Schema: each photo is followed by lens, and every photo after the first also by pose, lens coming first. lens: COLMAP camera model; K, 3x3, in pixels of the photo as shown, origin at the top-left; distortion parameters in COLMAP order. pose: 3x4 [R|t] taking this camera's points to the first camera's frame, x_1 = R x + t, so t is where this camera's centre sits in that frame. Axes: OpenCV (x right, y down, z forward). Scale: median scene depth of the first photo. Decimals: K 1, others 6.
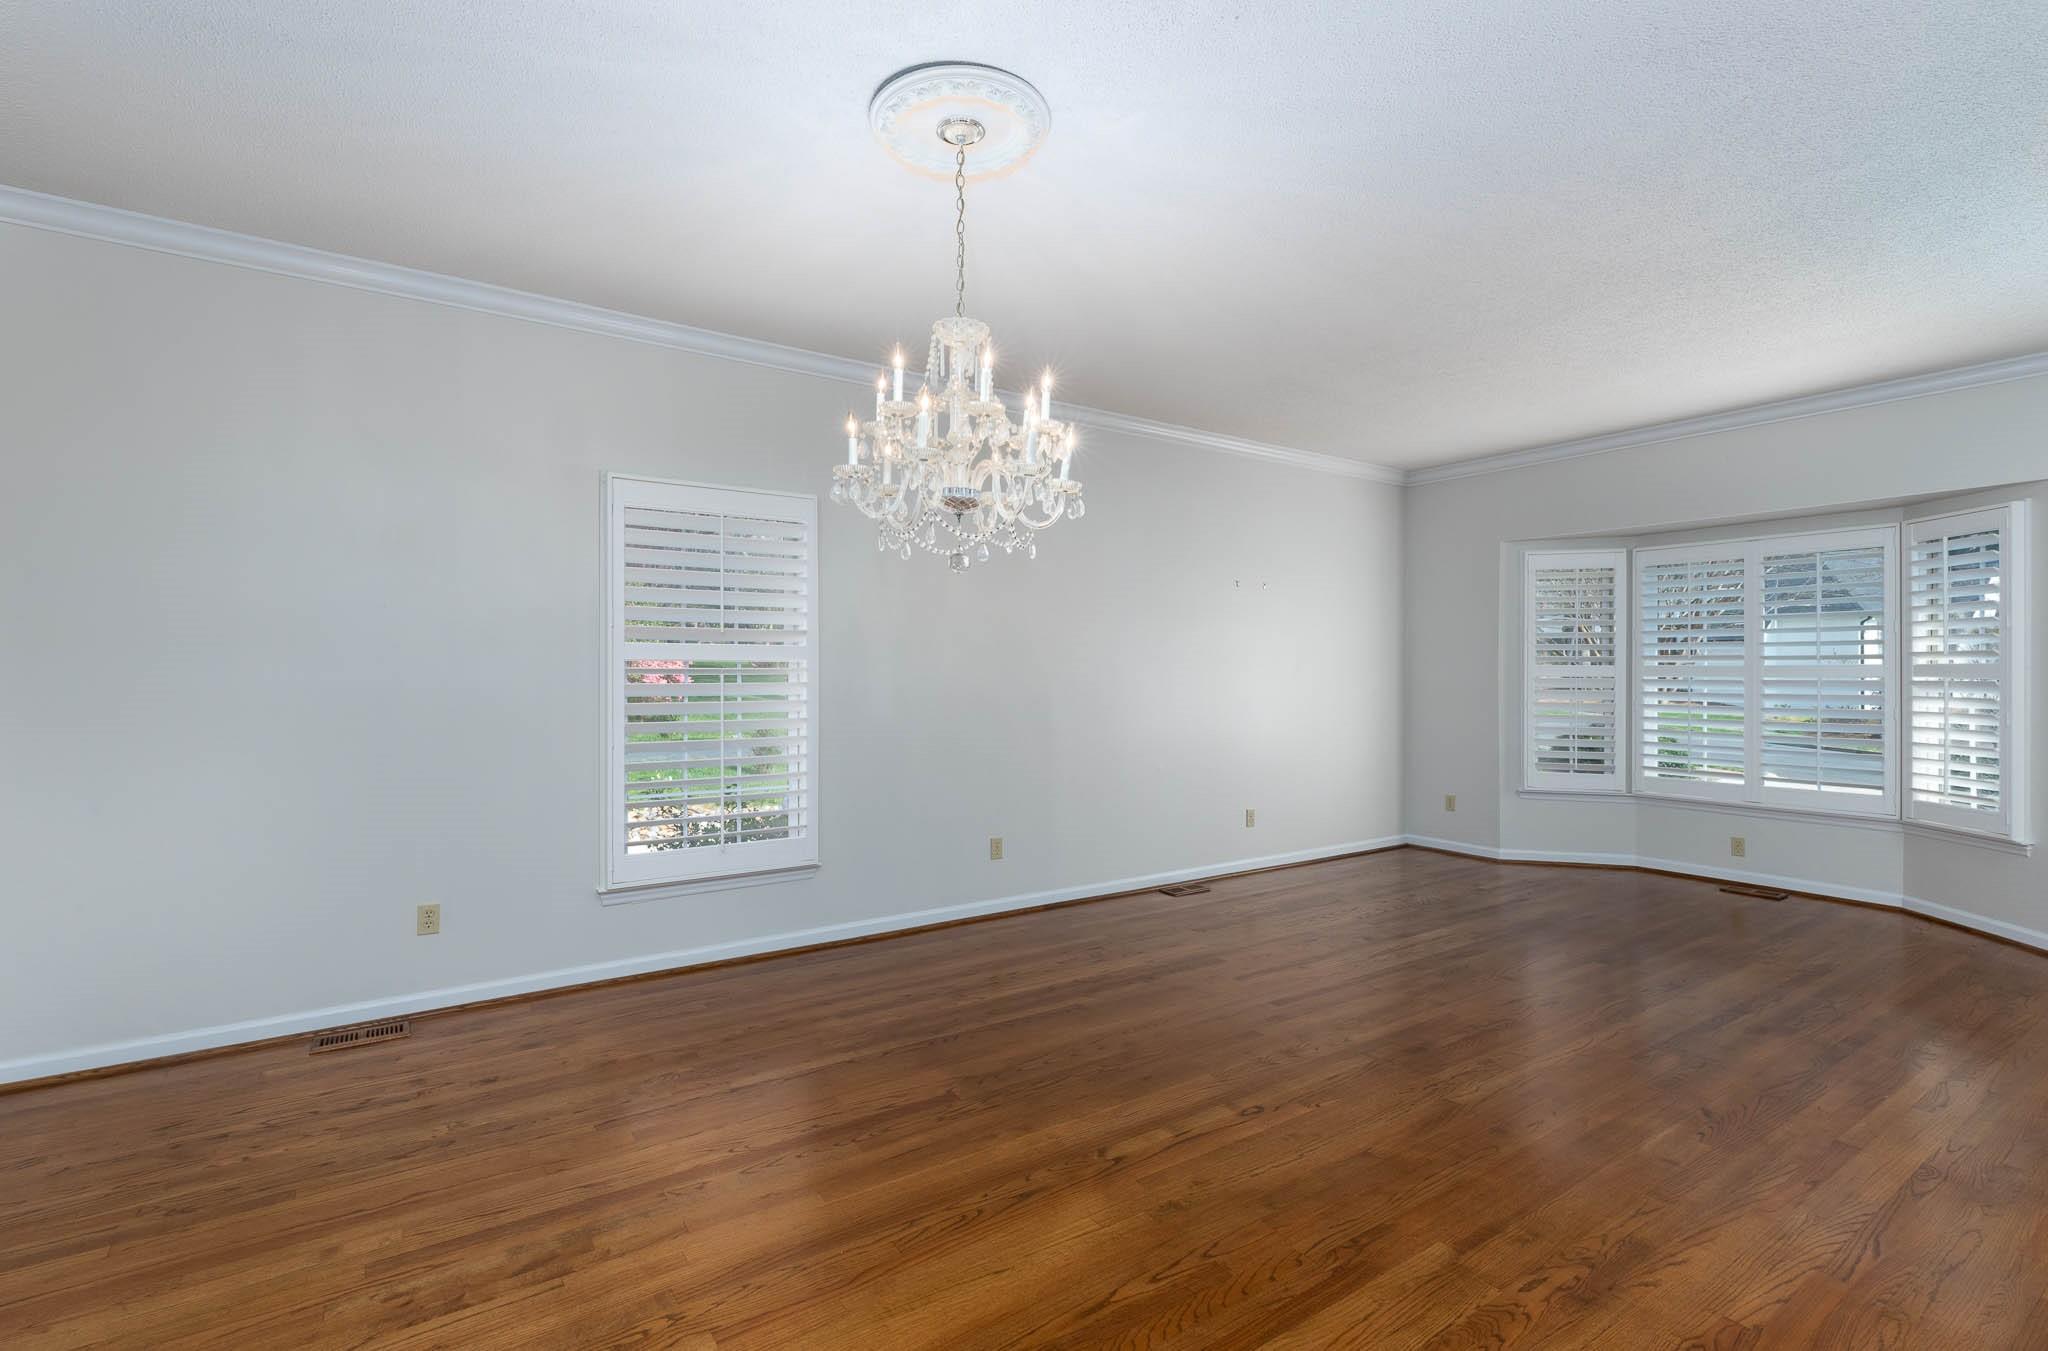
lens RADIAL K [[933.3, 0, 1024.8], [0, 933.3, 676.7], [0, 0, 1]] dist [0.005347, 0.001493]
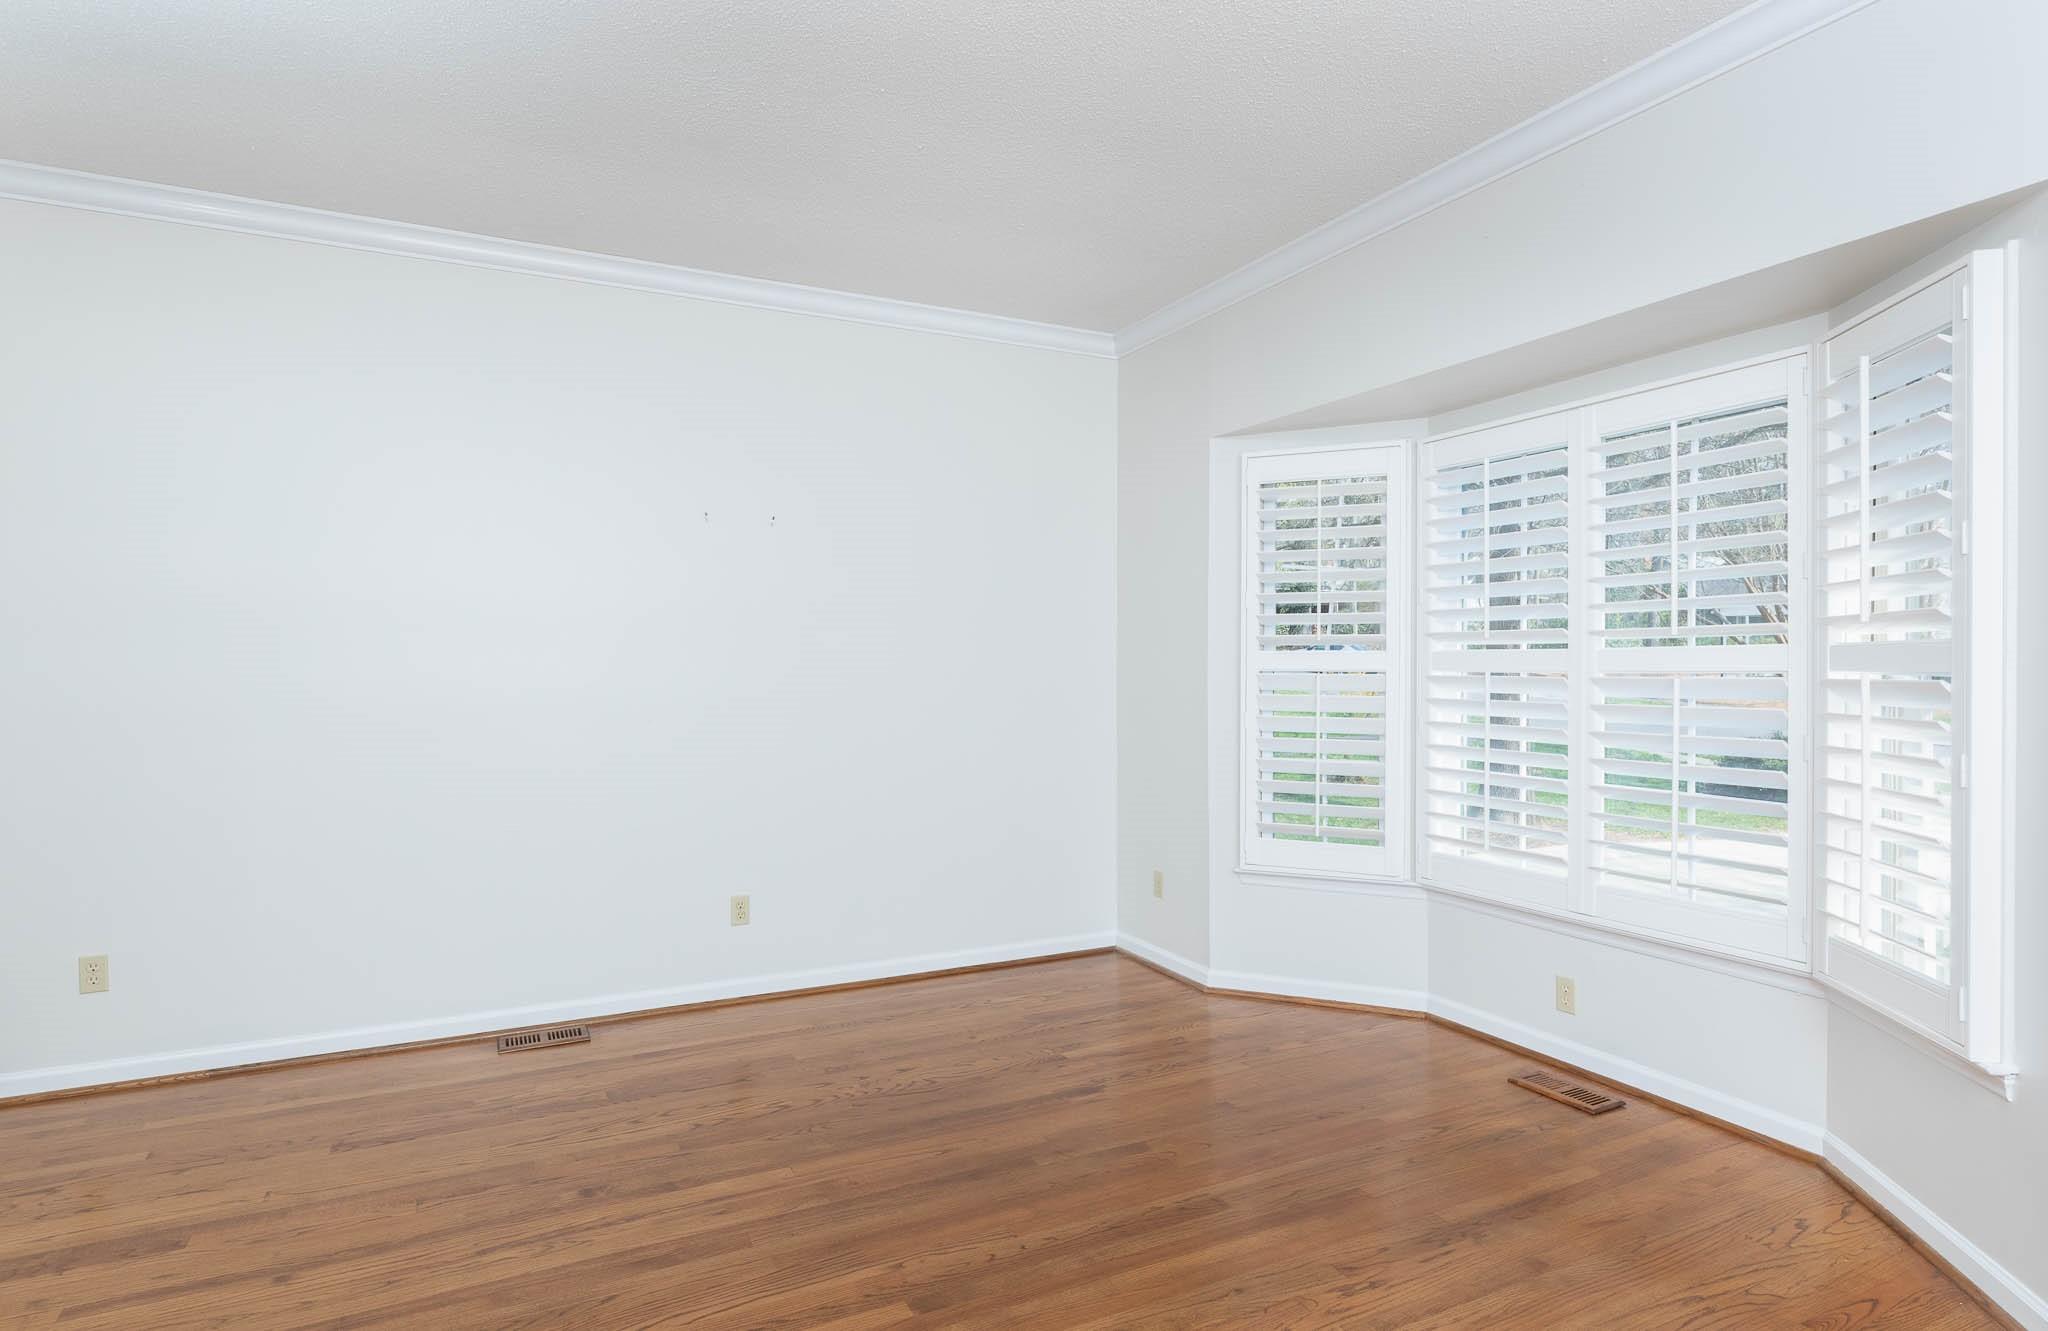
lens RADIAL K [[1065.5, 0, 1023.8], [0, 1065.5, 676.4], [0, 0, 1]] dist [-0.002239, -0.000184]
pose [[0.988914, -0.005549, -0.148387, 0.567783], [0.006515, 0.999961, 0.006021, -0.002486], [0.148348, -0.006921, 0.988911, 0.380304]]
